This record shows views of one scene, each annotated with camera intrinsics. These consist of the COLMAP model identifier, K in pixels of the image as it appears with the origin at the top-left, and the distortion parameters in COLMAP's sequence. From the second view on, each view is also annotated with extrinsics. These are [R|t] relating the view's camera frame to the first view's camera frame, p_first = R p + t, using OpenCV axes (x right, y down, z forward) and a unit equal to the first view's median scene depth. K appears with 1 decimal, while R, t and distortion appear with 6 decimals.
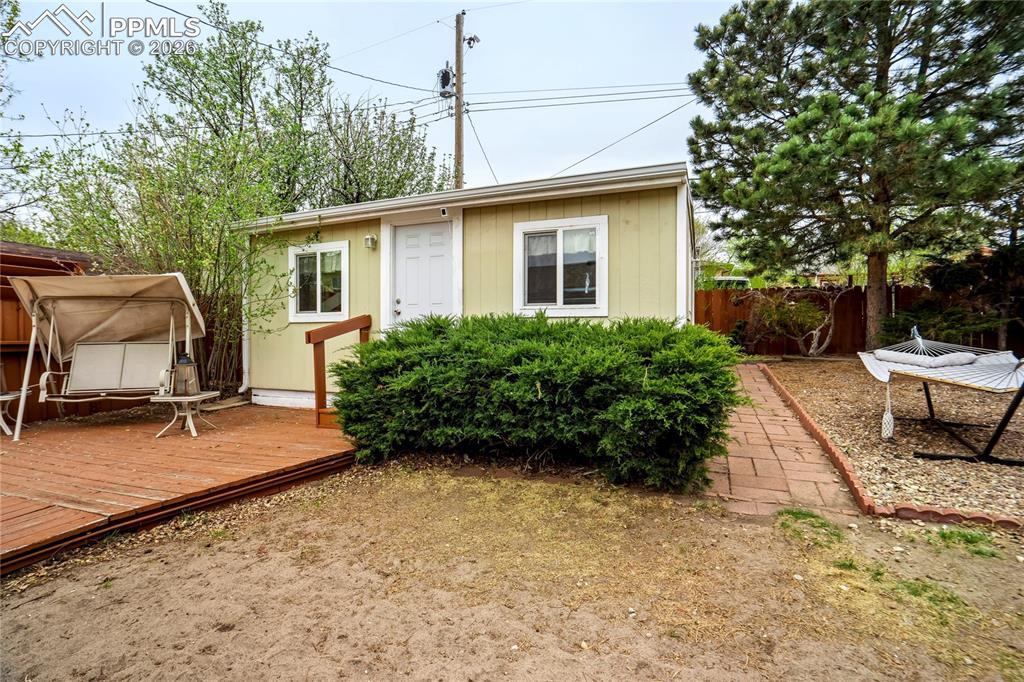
lens RADIAL K [[476.4, 0, 512.1], [0, 476.4, 340.1], [0, 0, 1]] dist [-0.023909, 0.008513]
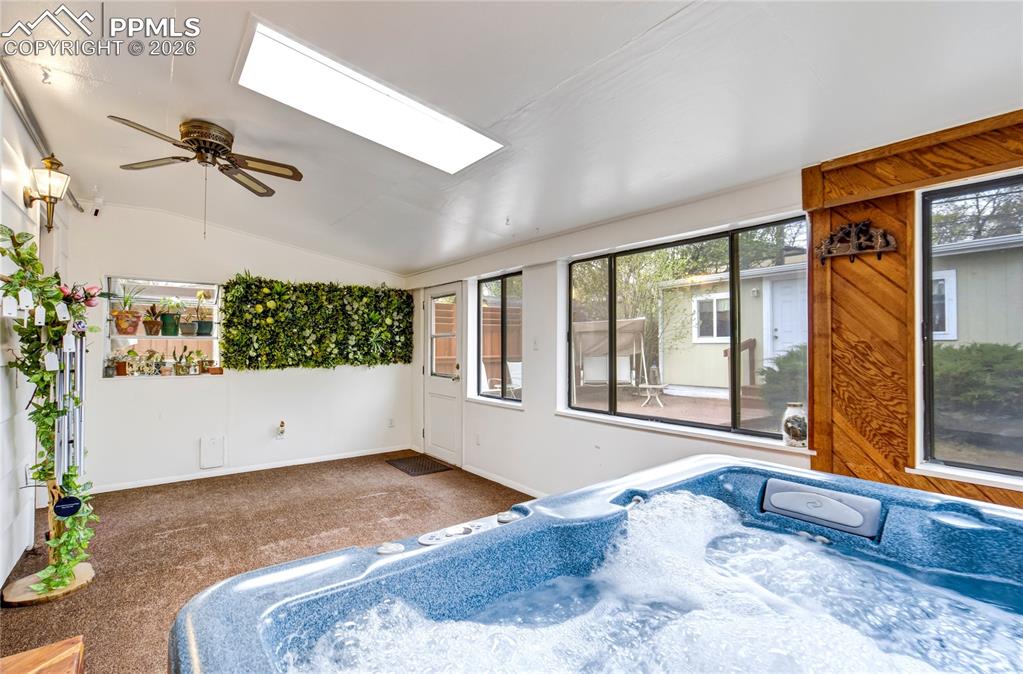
lens RADIAL K [[475.9, 0, 511.2], [0, 475.9, 338.2], [0, 0, 1]] dist [-0.023909, 0.008513]
pose [[0.851314, -0.011343, -0.524534, -0.244228], [-0.002966, 0.999646, -0.026431, -0.016477], [0.524649, 0.024057, 0.850979, -1.099296]]
